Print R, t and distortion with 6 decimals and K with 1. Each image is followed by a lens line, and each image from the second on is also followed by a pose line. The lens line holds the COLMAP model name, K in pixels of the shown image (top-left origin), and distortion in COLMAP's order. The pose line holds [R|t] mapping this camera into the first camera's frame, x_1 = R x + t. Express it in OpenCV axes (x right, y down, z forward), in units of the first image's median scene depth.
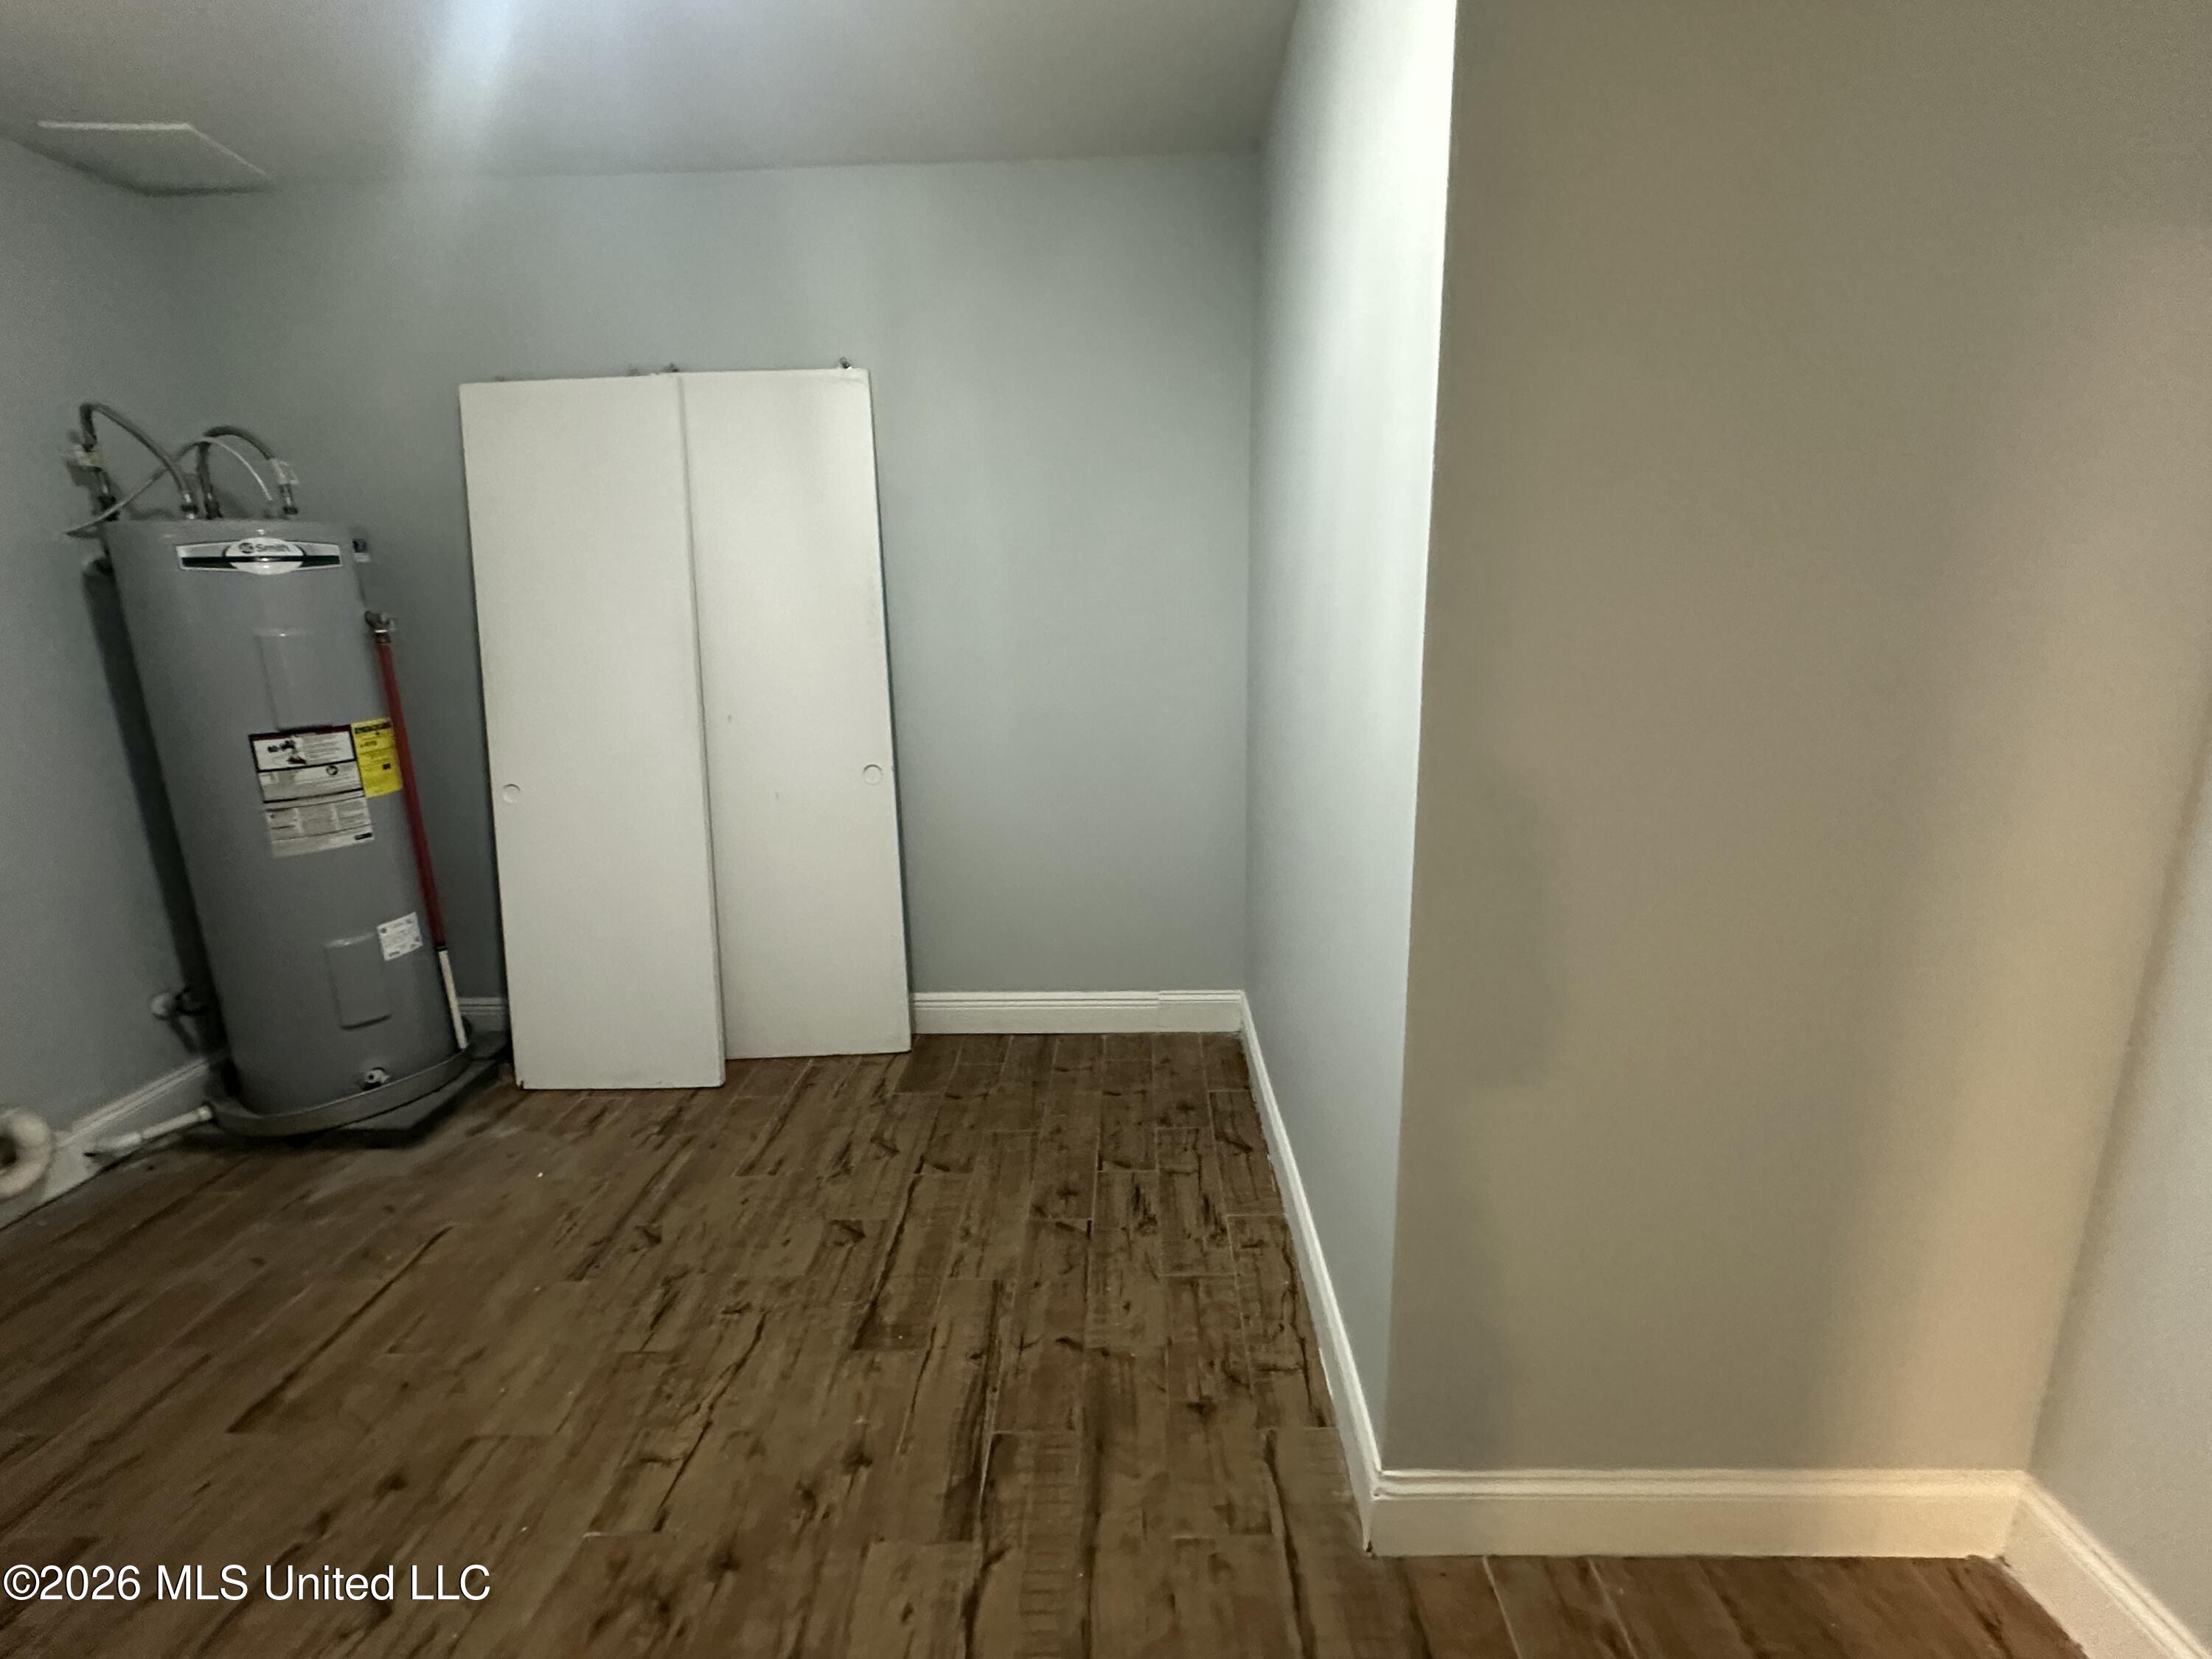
lens RADIAL K [[1028.8, 0, 1100.9], [0, 1028.8, 831.3], [0, 0, 1]] dist [-0.002962, 0.000791]
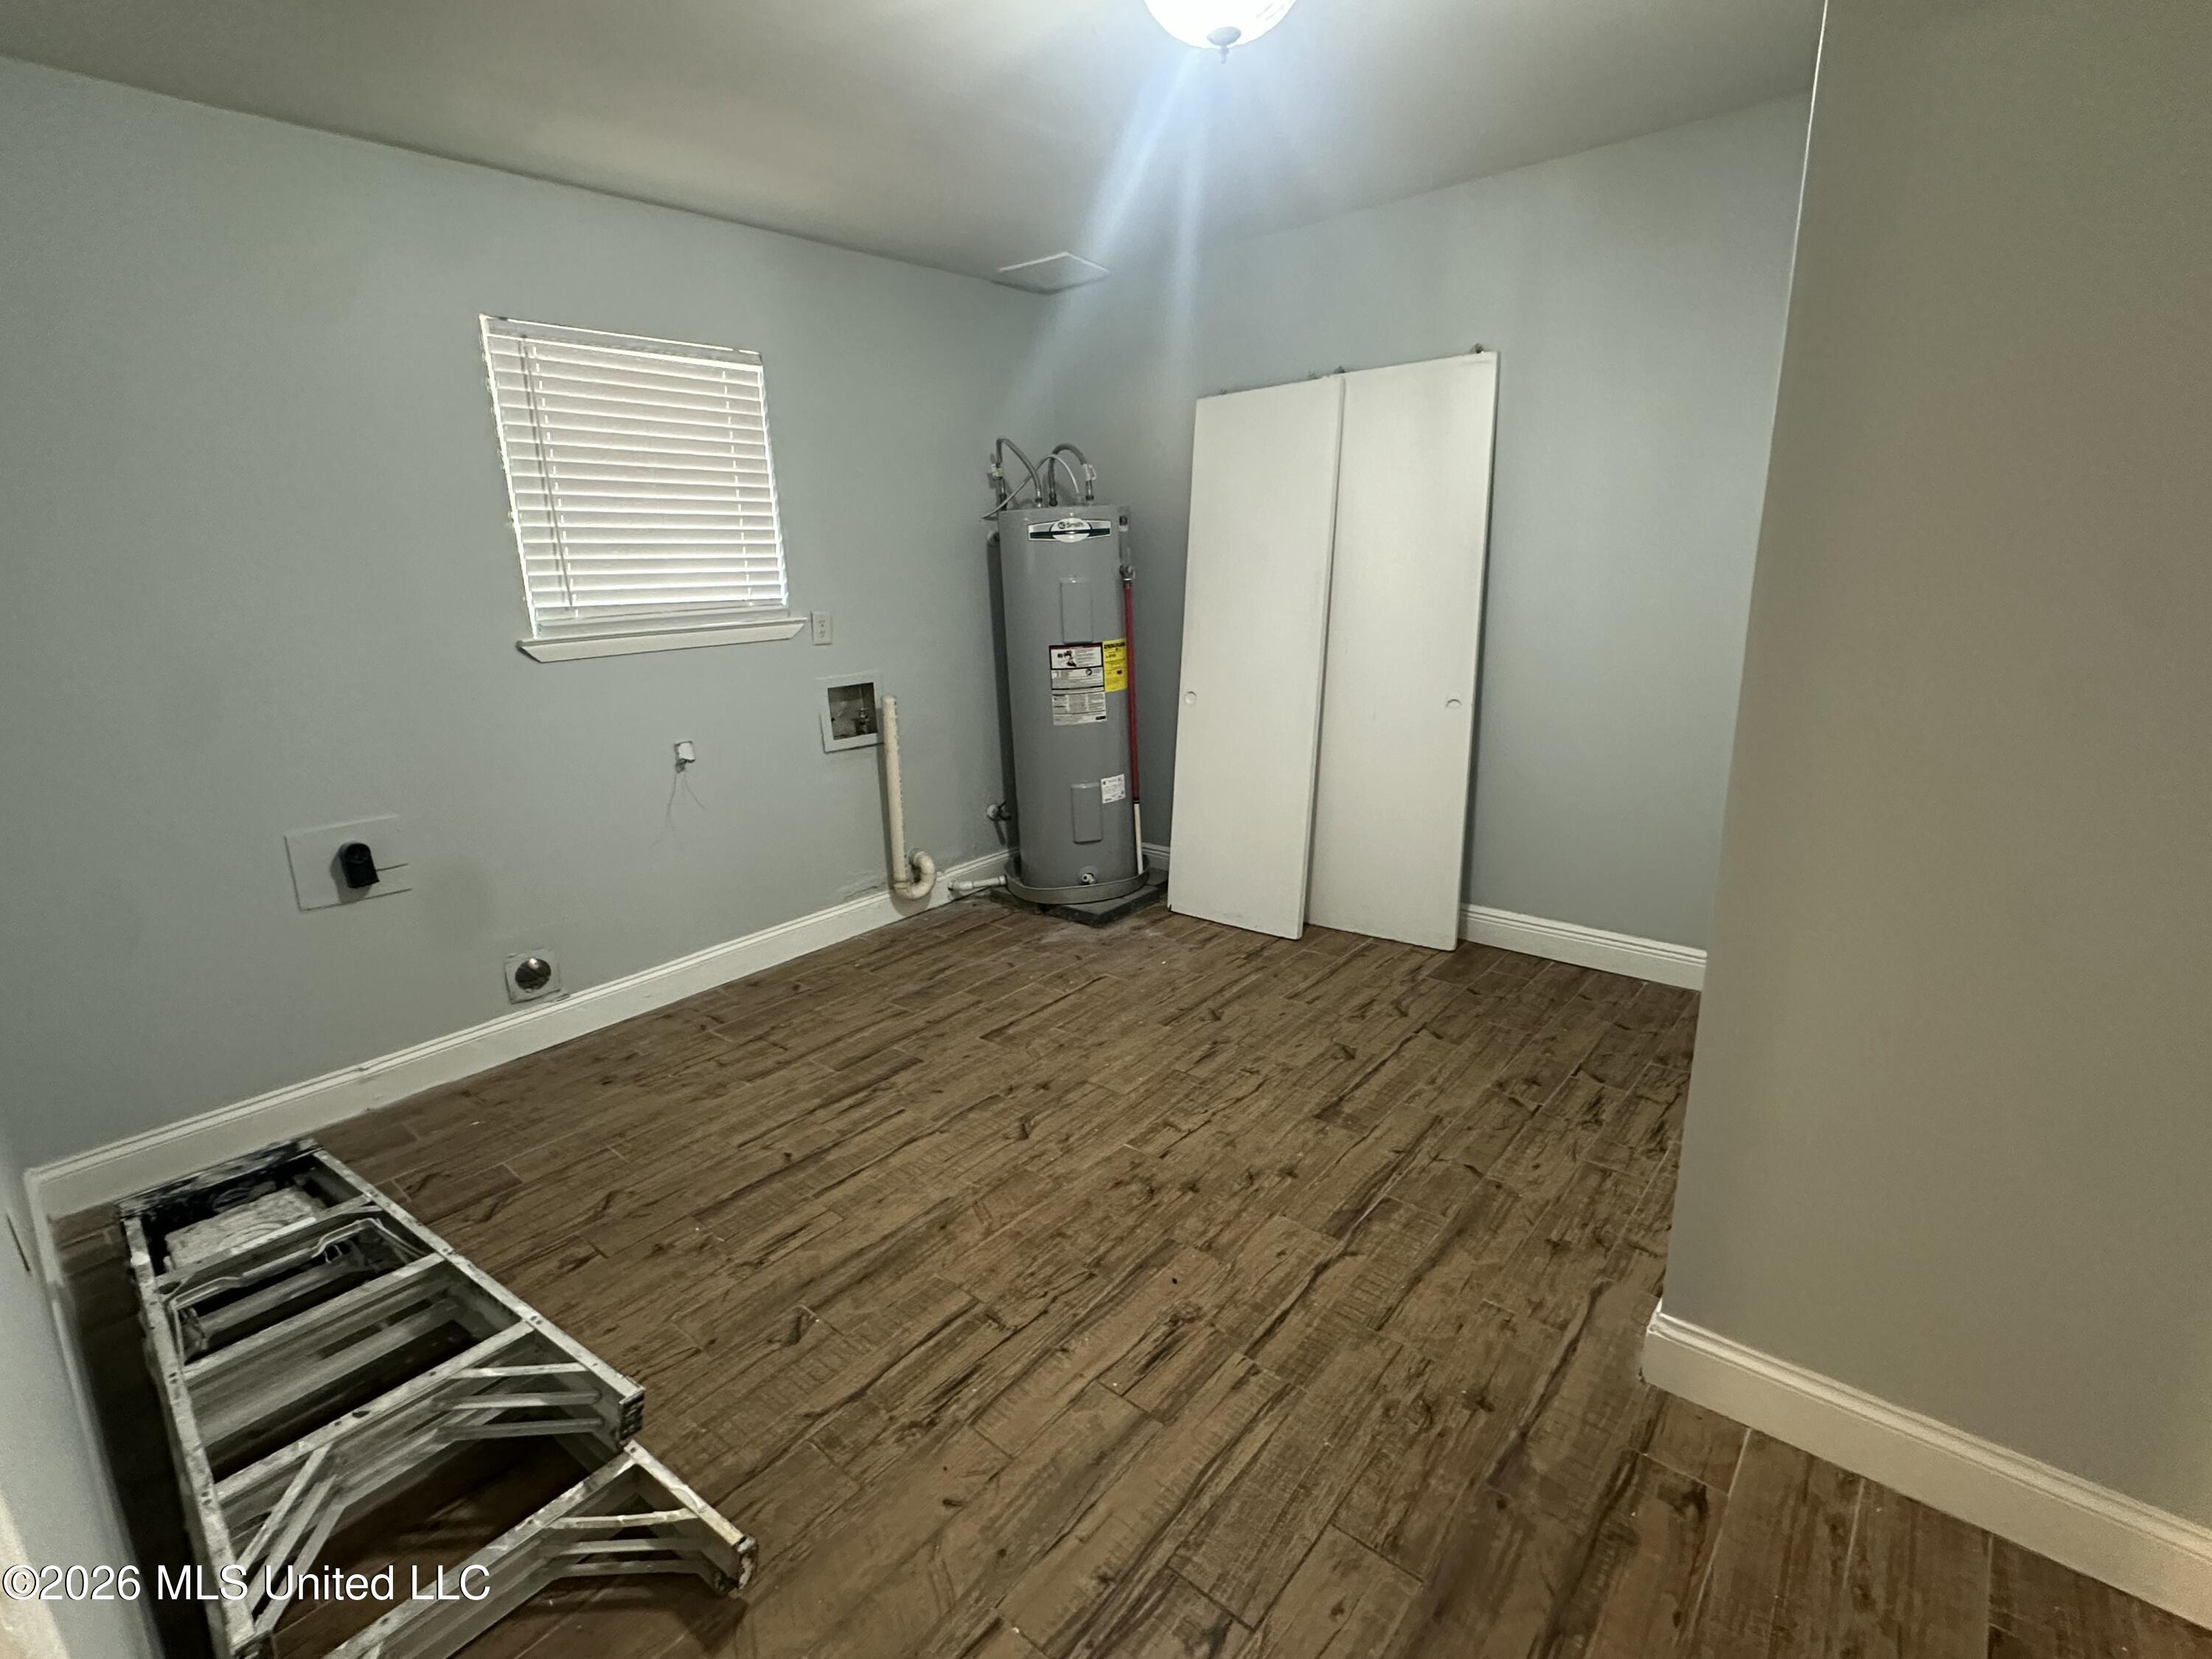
lens RADIAL K [[1028.8, 0, 1100.9], [0, 1028.8, 831.3], [0, 0, 1]] dist [-0.002962, 0.000791]
pose [[0.776798, 0.158856, -0.609385, 0.235416], [-0.126949, 0.987297, 0.095547, 0.026424], [0.616822, 0.003140, 0.787097, -0.189557]]
